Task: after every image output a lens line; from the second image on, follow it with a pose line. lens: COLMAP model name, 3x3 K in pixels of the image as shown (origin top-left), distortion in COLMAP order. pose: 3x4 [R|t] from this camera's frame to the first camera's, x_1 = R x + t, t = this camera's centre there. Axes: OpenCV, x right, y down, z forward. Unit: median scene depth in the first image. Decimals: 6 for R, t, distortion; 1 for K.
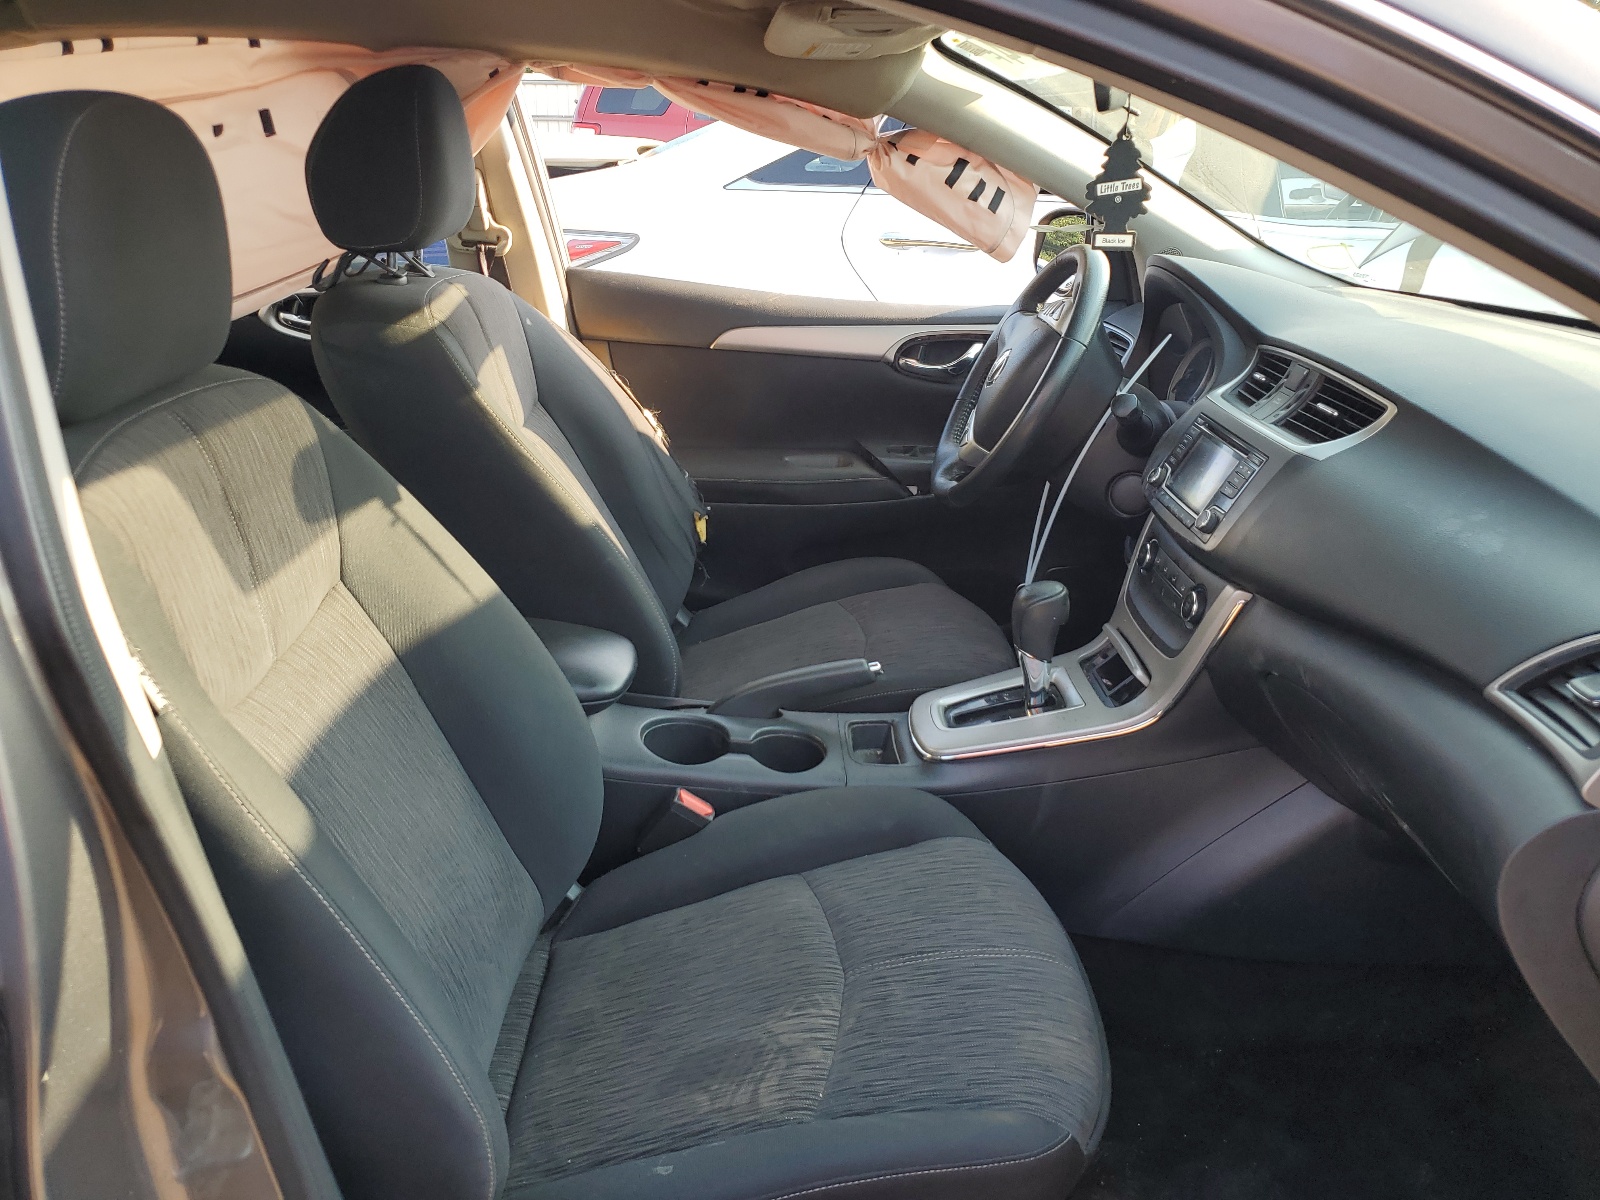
lens RADIAL K [[1209.1, 0, 796.3], [0, 1209.1, 601.2], [0, 0, 1]] dist [-0.001333, 0.001252]
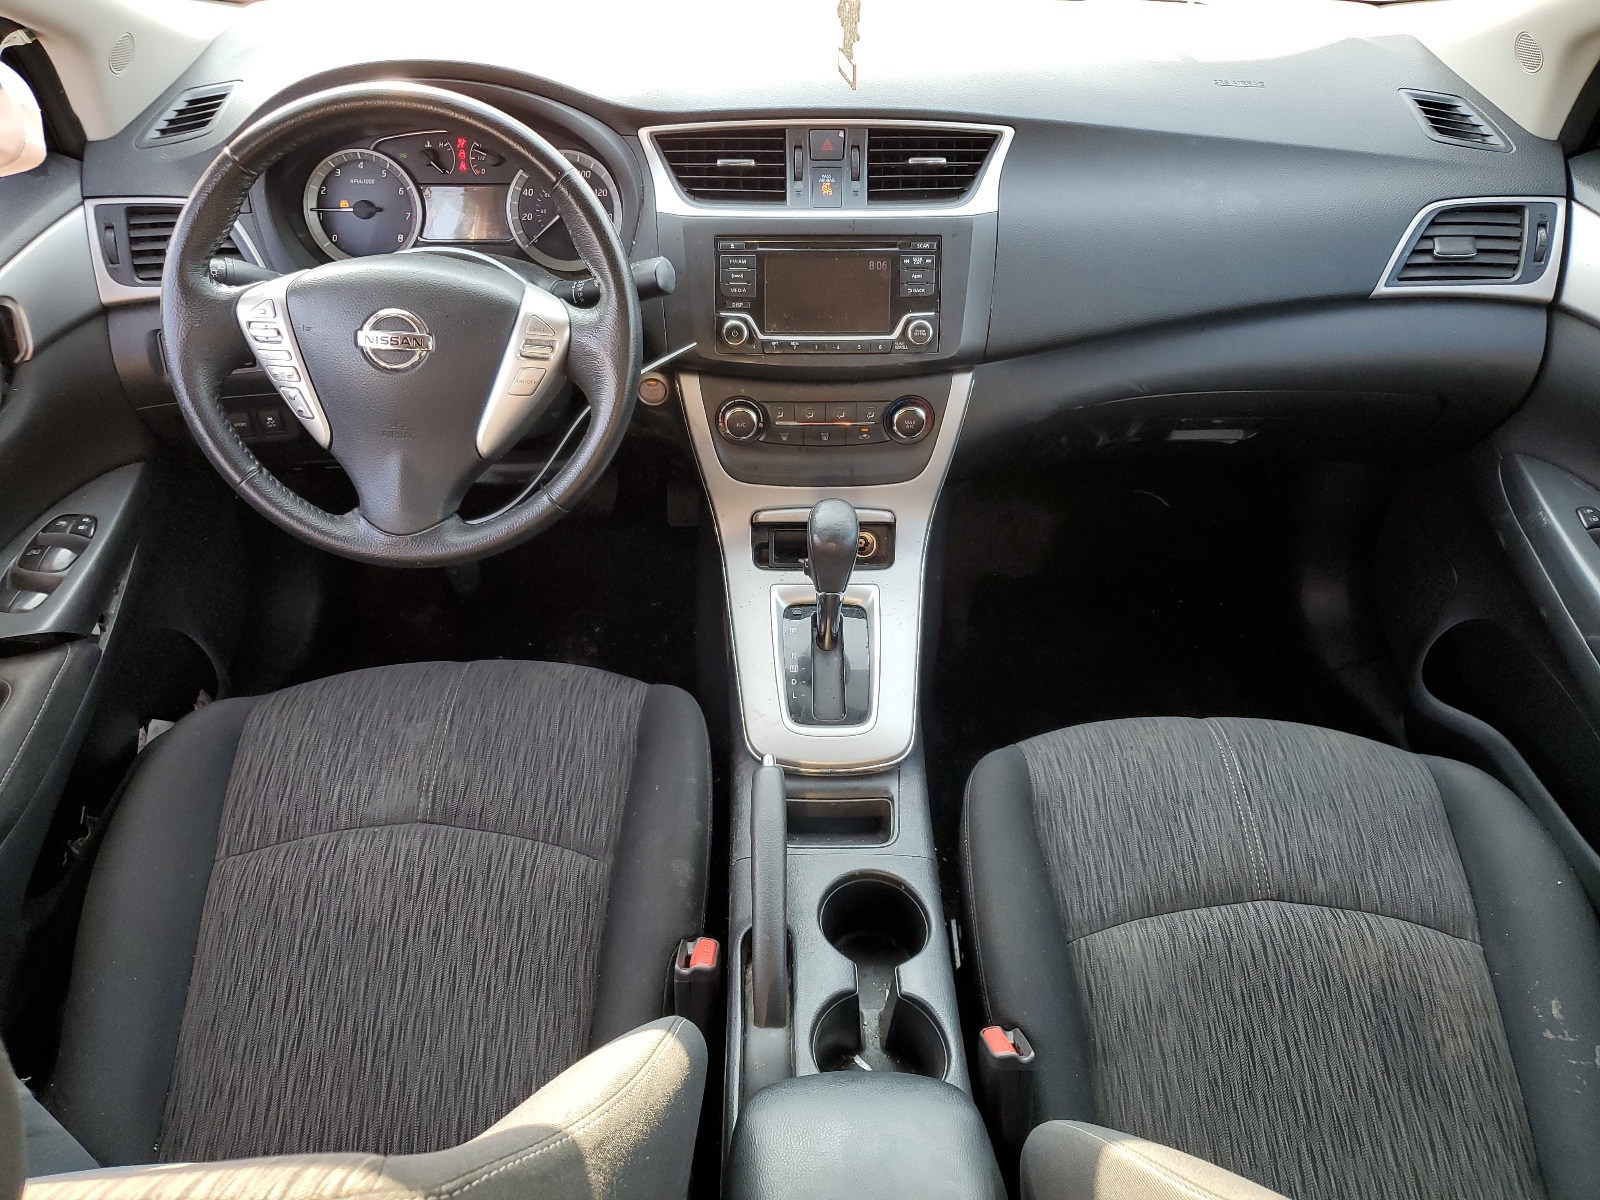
lens RADIAL K [[1209.1, 0, 796.8], [0, 1209.1, 592.5], [0, 0, 1]] dist [-0.001333, 0.001252]
pose [[0.021054, -0.673148, 0.739208, -0.553288], [0.365767, 0.693301, 0.620925, -0.638853], [-0.930468, 0.257305, 0.260812, 1.107567]]
